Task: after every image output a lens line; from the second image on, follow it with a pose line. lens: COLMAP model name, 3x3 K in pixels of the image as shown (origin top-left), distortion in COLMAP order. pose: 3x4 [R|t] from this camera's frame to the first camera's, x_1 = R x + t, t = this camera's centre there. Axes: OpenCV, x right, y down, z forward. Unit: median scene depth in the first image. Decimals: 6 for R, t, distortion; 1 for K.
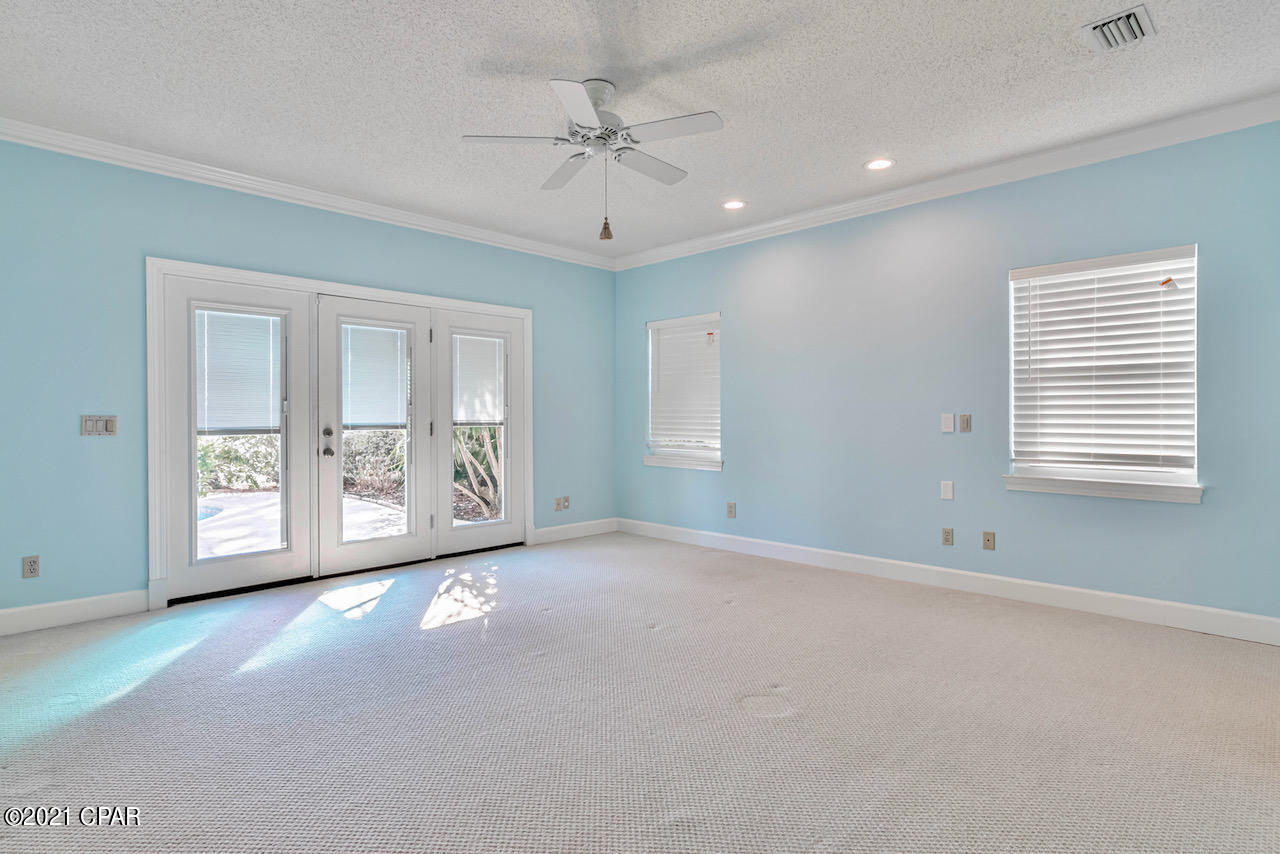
lens RADIAL K [[665.4, 0, 637.7], [0, 665.4, 421.6], [0, 0, 1]] dist [-0.002196, -0.000076]
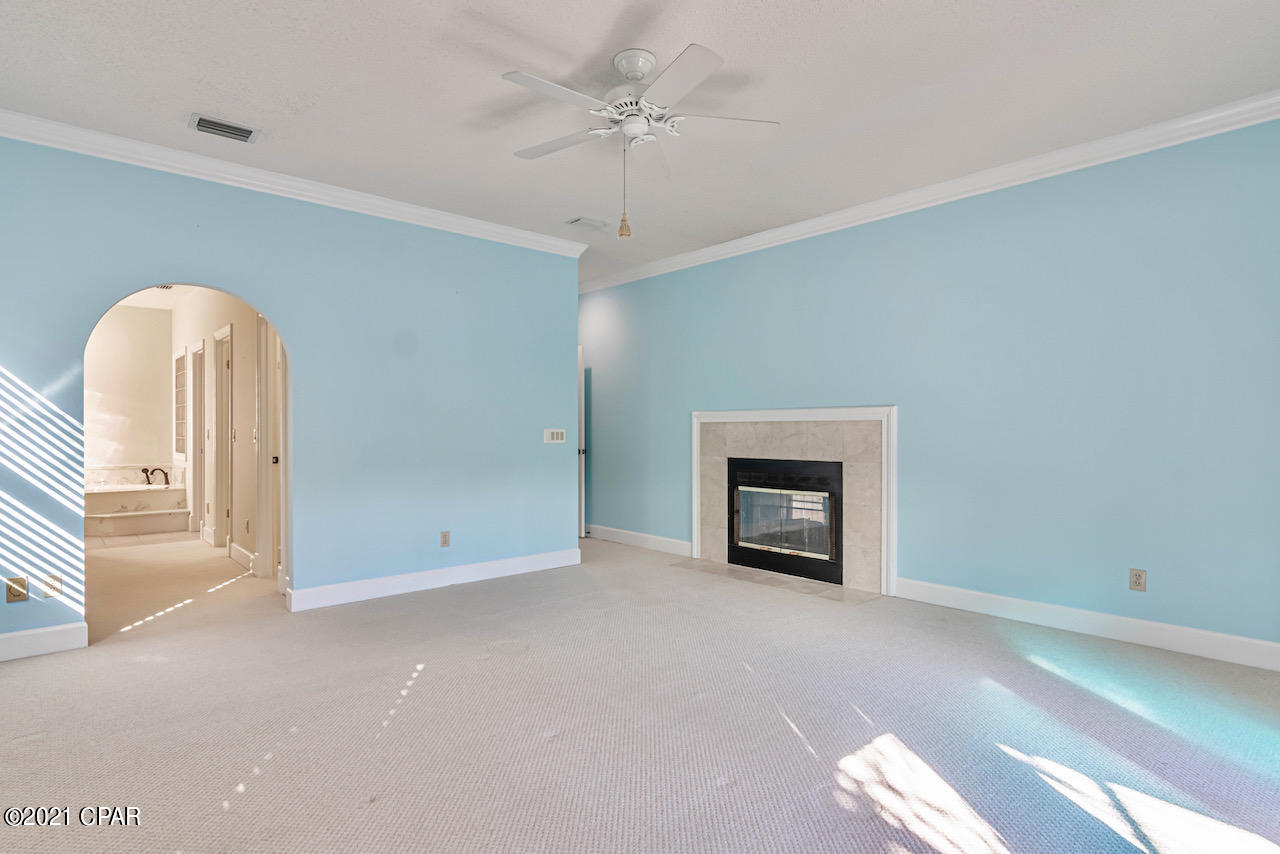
lens RADIAL K [[665.4, 0, 637.7], [0, 665.4, 421.6], [0, 0, 1]] dist [-0.002196, -0.000076]
pose [[-0.999254, 0.004826, 0.038310, -0.087183], [0.004771, 0.999987, -0.001536, -0.016451], [-0.038317, -0.001352, -0.999265, 1.678963]]
